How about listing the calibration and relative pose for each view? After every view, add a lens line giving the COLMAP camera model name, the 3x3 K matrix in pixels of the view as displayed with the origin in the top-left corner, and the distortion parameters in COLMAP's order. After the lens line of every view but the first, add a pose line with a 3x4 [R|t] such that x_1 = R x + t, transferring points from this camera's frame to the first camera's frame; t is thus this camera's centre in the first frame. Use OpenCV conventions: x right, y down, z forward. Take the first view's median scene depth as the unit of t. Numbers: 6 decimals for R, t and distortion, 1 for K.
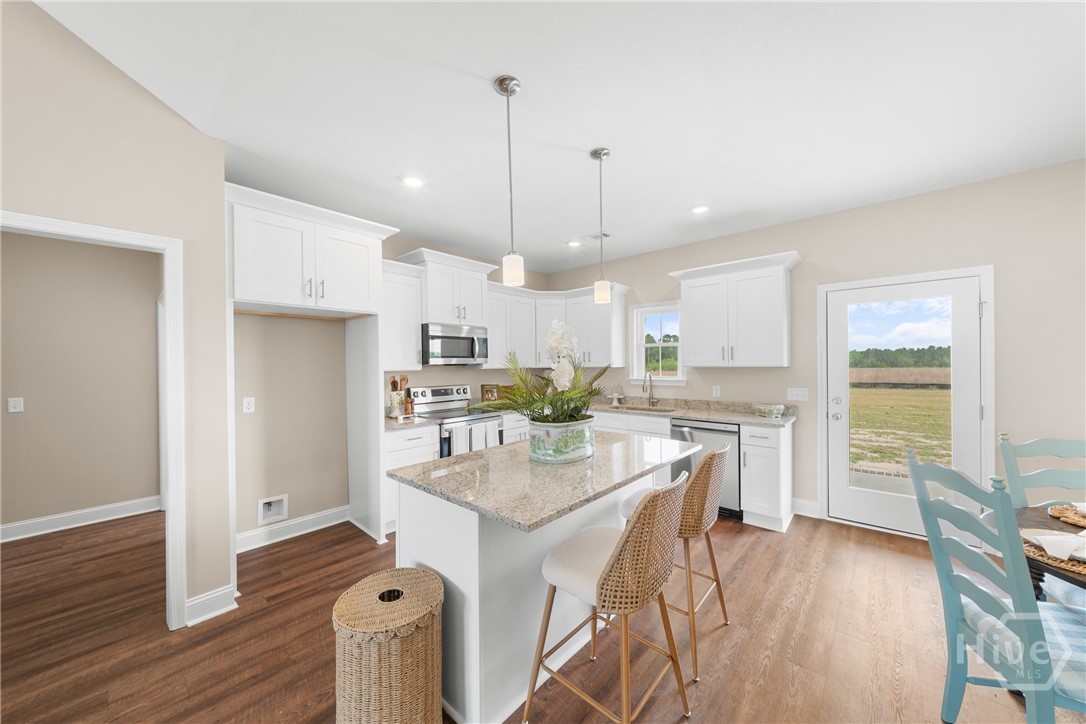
lens RADIAL K [[382.8, 0, 535.6], [0, 382.8, 362.6], [0, 0, 1]] dist [0.001879, -0.000720]
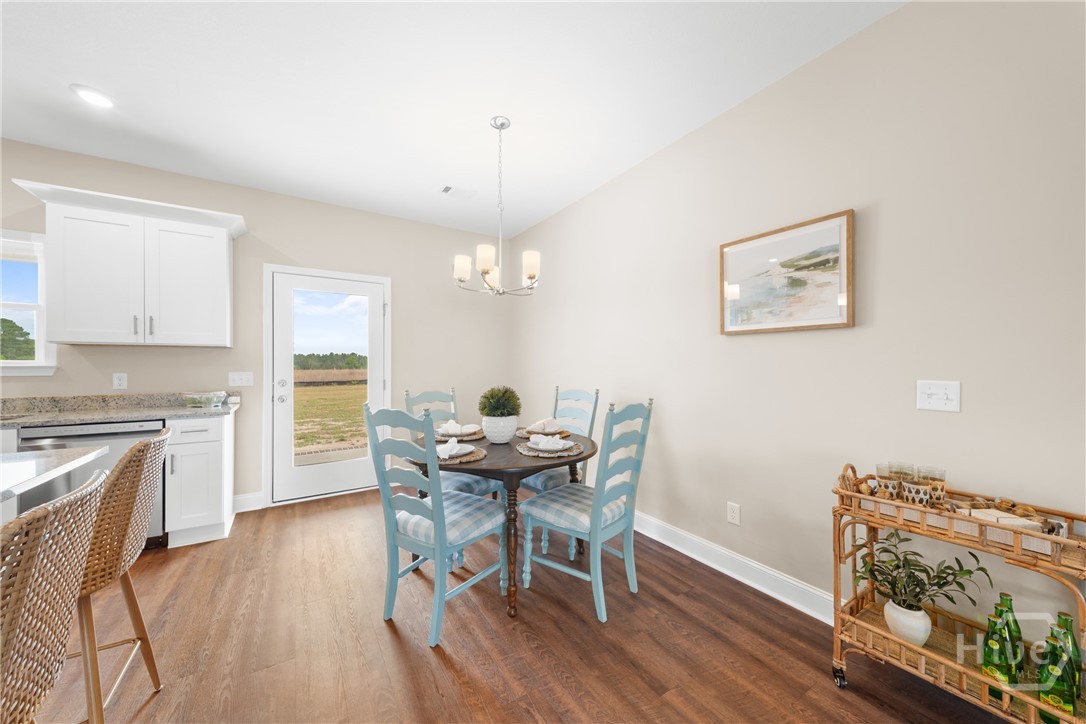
lens RADIAL K [[382.8, 0, 538.1], [0, 382.8, 365.8], [0, 0, 1]] dist [0.001879, -0.000720]
pose [[0.270878, 0.004615, 0.962603, 0.005753], [-0.005922, 0.999978, -0.003128, 0.052675], [-0.962595, -0.004854, 0.270899, 0.087774]]
